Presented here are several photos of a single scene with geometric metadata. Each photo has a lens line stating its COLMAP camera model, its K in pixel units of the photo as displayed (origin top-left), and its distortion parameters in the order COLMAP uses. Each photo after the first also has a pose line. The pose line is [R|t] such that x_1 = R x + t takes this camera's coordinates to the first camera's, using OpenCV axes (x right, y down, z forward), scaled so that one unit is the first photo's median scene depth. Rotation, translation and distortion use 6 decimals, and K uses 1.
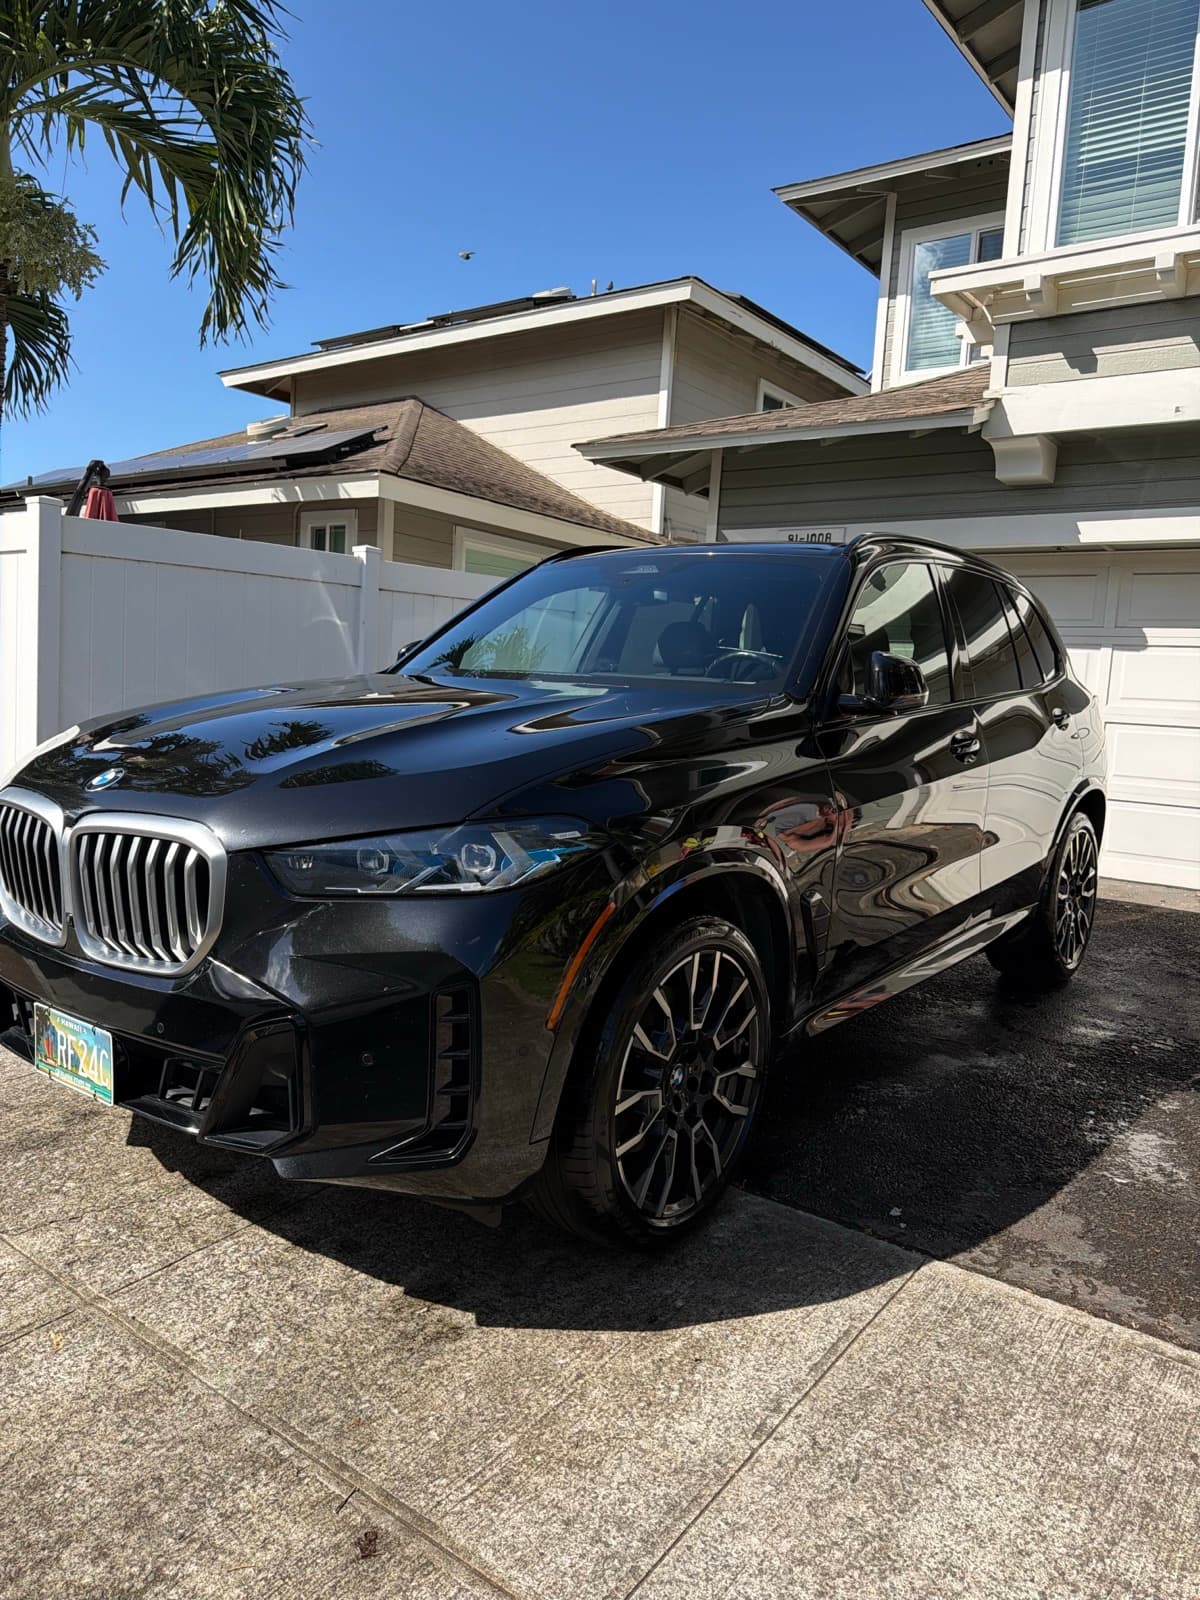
lens RADIAL K [[1140.4, 0, 602.5], [0, 1140.4, 802.6], [0, 0, 1]] dist [-0.005080, -0.007375]
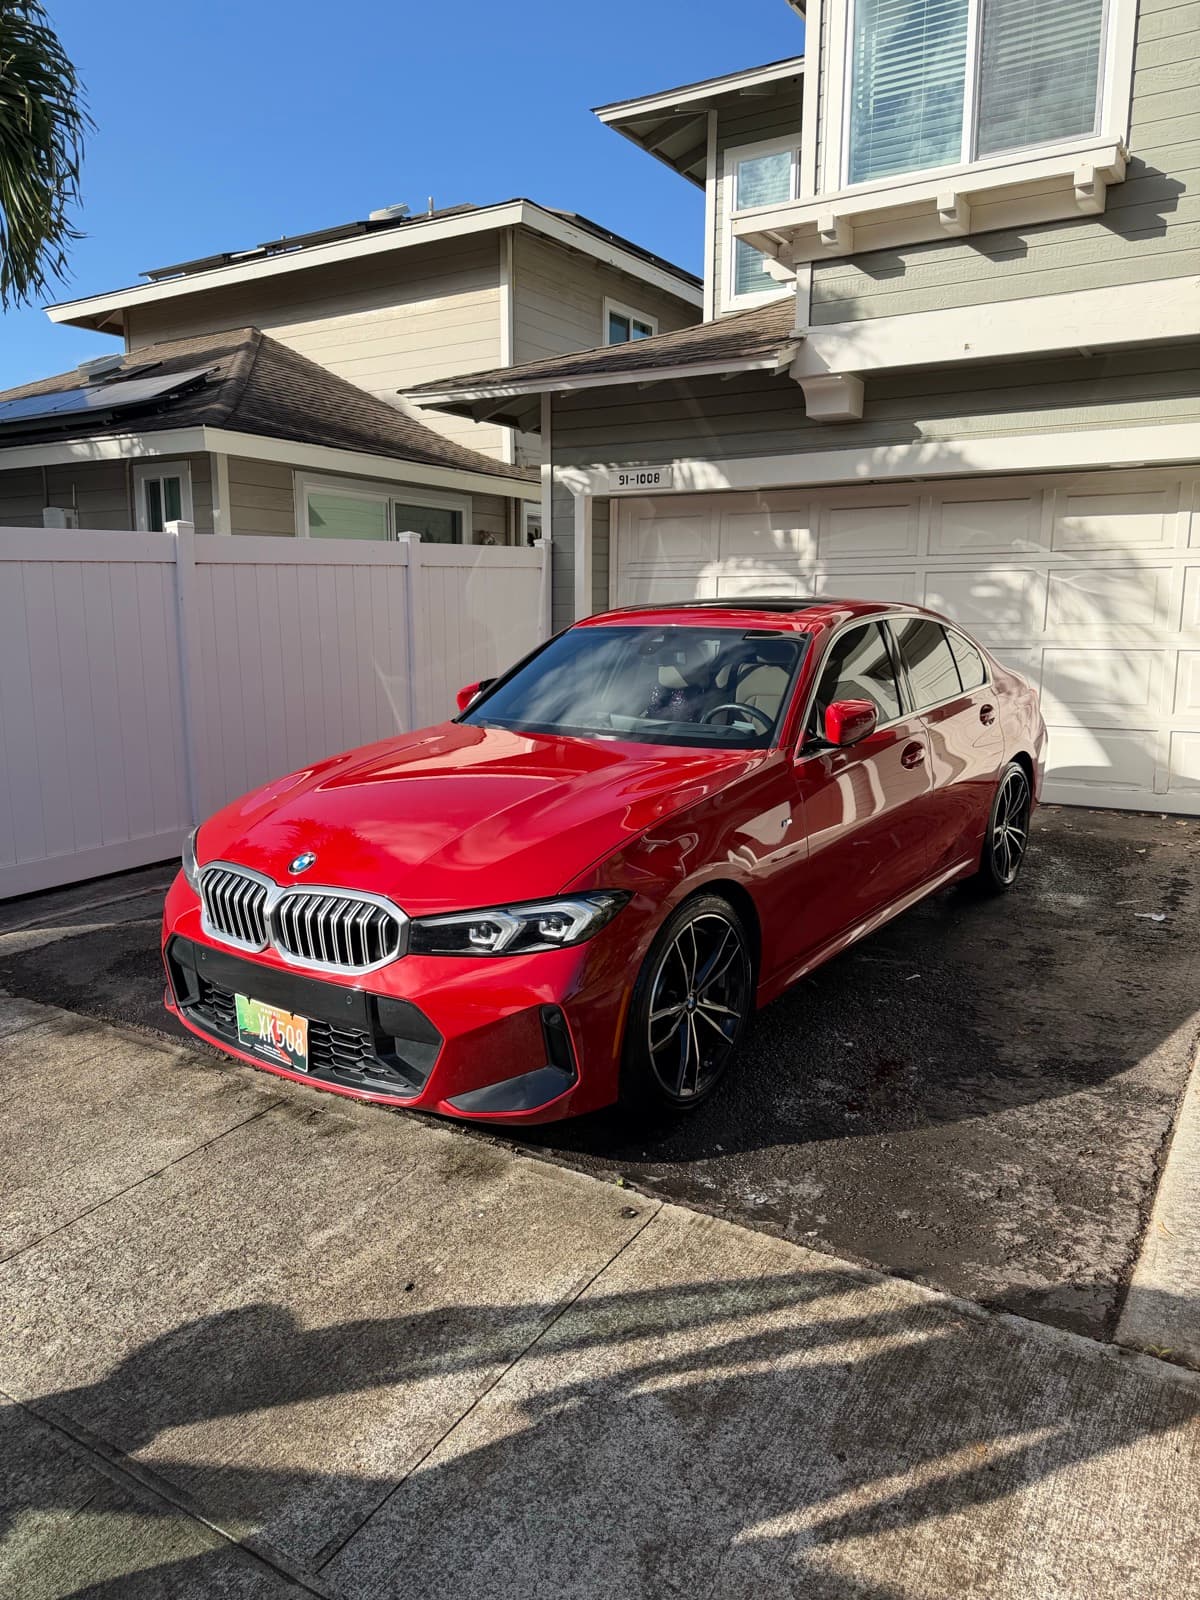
lens RADIAL K [[1140.4, 0, 599.7], [0, 1140.4, 800.5], [0, 0, 1]] dist [-0.005080, -0.007375]
pose [[0.994494, -0.070323, 0.077698, 0.170502], [0.064153, 0.994790, 0.079234, -0.100953], [-0.082865, -0.073814, 0.993823, -0.099276]]
